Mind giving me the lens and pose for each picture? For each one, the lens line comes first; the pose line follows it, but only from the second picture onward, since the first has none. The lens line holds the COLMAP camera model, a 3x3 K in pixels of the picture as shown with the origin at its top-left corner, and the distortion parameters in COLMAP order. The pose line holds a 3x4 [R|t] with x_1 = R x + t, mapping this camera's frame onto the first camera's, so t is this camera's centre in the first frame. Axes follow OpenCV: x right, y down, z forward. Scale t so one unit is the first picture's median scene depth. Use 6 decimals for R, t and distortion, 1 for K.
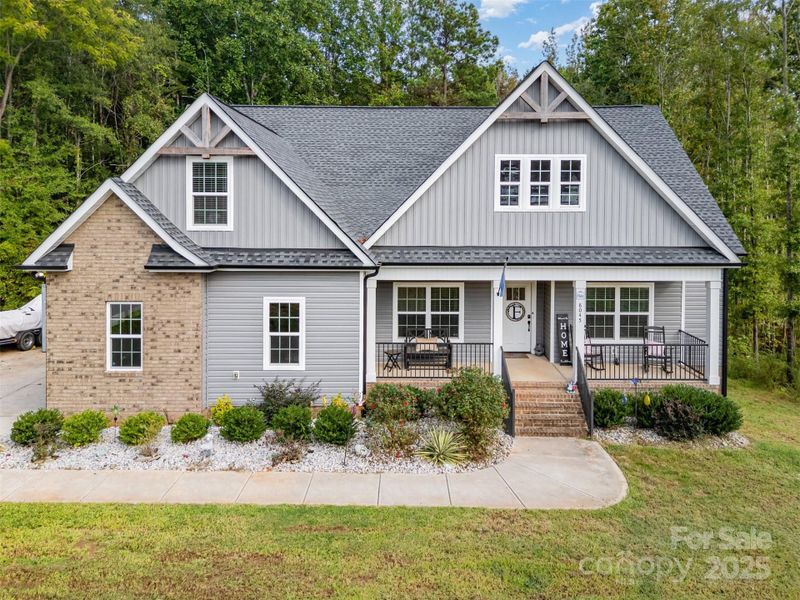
lens RADIAL K [[498.0, 0, 359.3], [0, 498.0, 211.1], [0, 0, 1]] dist [0.017268, -0.002390]
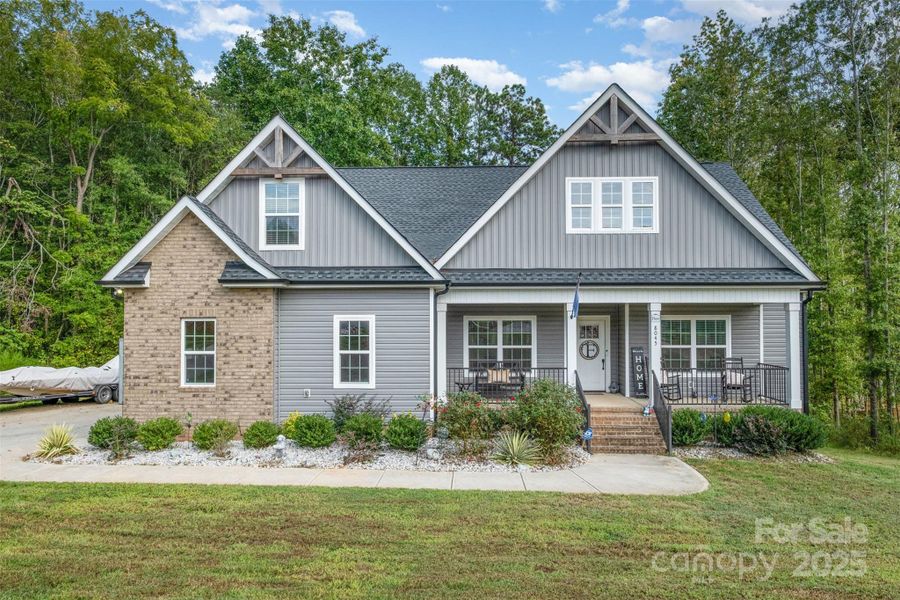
lens RADIAL K [[497.0, 0, 410.2], [0, 497.0, 307.8], [0, 0, 1]] dist [0.001438, 0.000619]
pose [[0.999372, -0.006663, -0.034812, -0.004969], [0.005289, 0.999209, -0.039420, 0.185944], [0.035047, 0.039211, 0.998616, 0.006643]]
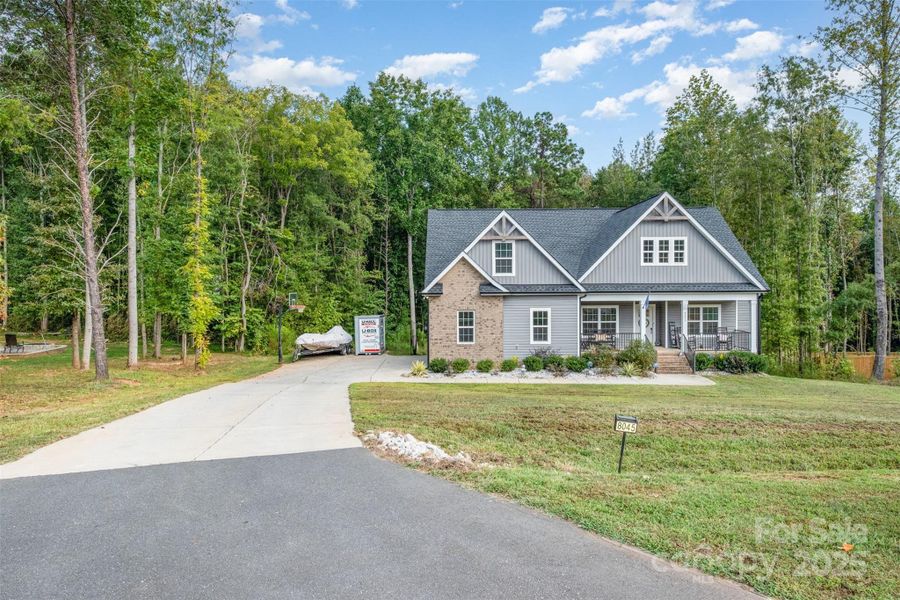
lens RADIAL K [[462.2, 0, 409.2], [0, 462.2, 284.4], [0, 0, 1]] dist [0.001137, 0.001424]
pose [[0.999741, -0.010715, -0.020057, -0.611972], [0.010427, 0.999842, -0.014390, 0.090948], [0.020208, 0.014177, 0.999695, -0.852229]]
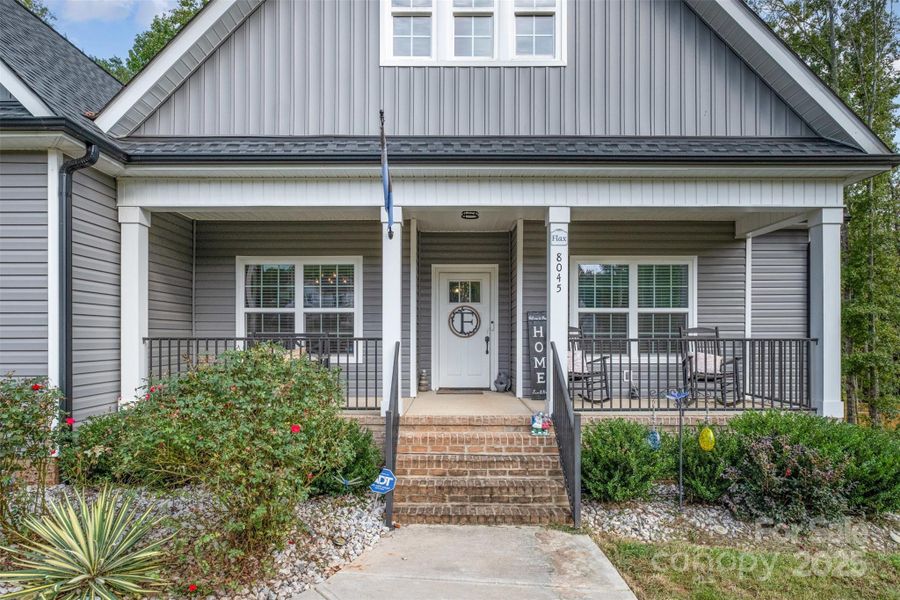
lens RADIAL K [[426.0, 0, 405.6], [0, 426.0, 335.0], [0, 0, 1]] dist [-0.001900, -0.000334]
pose [[0.999981, -0.002830, -0.005553, 0.296914], [0.002706, 0.999752, -0.022117, 0.275134], [0.005615, 0.022102, 0.999740, 0.589715]]
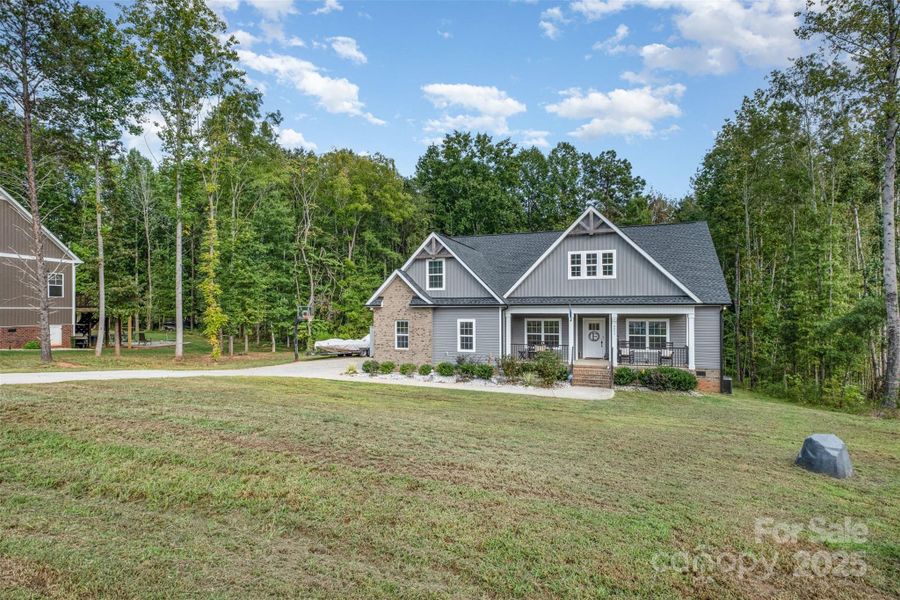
lens RADIAL K [[362.1, 0, 465.7], [0, 362.1, 302.6], [0, 0, 1]] dist [-0.001142, -0.000006]
pose [[0.957731, -0.011082, -0.287453, 0.295503], [0.002626, 0.999553, -0.029783, 0.137370], [0.287655, 0.027769, 0.957331, -0.527184]]
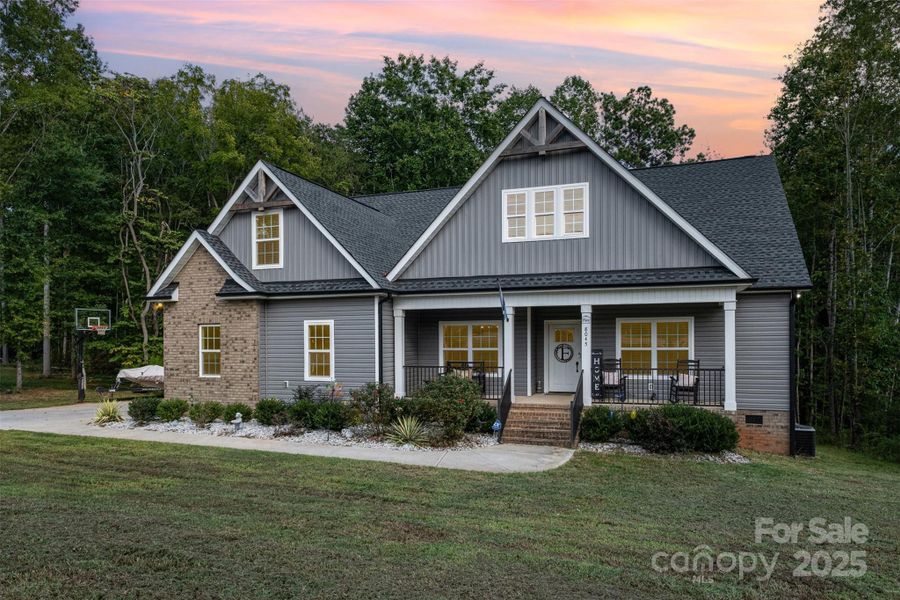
lens RADIAL K [[490.9, 0, 468.0], [0, 490.9, 335.2], [0, 0, 1]] dist [-0.004110, 0.000423]
pose [[0.956437, -0.011824, -0.291699, 0.507688], [0.006697, 0.999805, -0.018571, 0.219184], [0.291862, 0.015809, 0.956330, -0.027961]]
